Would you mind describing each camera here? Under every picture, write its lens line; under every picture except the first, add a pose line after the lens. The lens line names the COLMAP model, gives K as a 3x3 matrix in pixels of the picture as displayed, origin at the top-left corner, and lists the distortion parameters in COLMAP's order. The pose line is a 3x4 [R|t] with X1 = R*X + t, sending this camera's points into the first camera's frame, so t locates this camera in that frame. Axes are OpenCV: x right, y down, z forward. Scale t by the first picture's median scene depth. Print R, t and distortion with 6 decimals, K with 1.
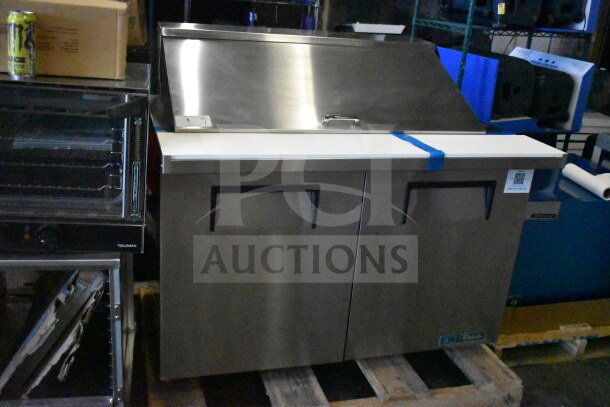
lens RADIAL K [[628.6, 0, 306.1], [0, 628.6, 201.9], [0, 0, 1]] dist [-0.069910, 0.000000]
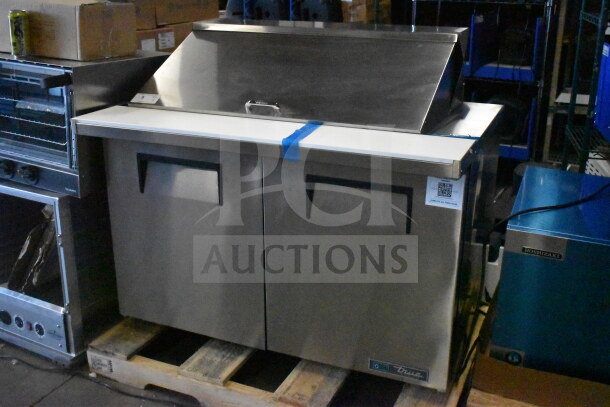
lens RADIAL K [[652.4, 0, 304.4], [0, 652.4, 204.9], [0, 0, 1]] dist [-0.060647, 0.000000]
pose [[0.762576, 0.142825, -0.630935, 0.747133], [-0.162839, 0.986298, 0.026454, -0.010698], [0.626068, 0.082568, 0.775384, 0.223548]]
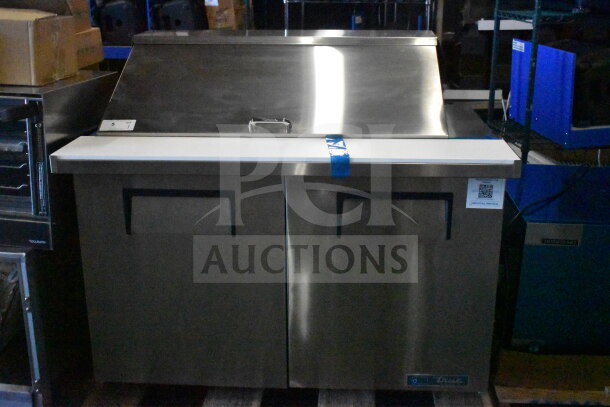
lens RADIAL K [[715.4, 0, 304.2], [0, 715.4, 202.8], [0, 0, 1]] dist [-0.049354, 0.000000]
pose [[0.931981, 0.027304, -0.361478, 0.462233], [-0.043308, 0.998404, -0.036246, 0.022978], [0.359911, 0.049435, 0.931676, 0.030833]]
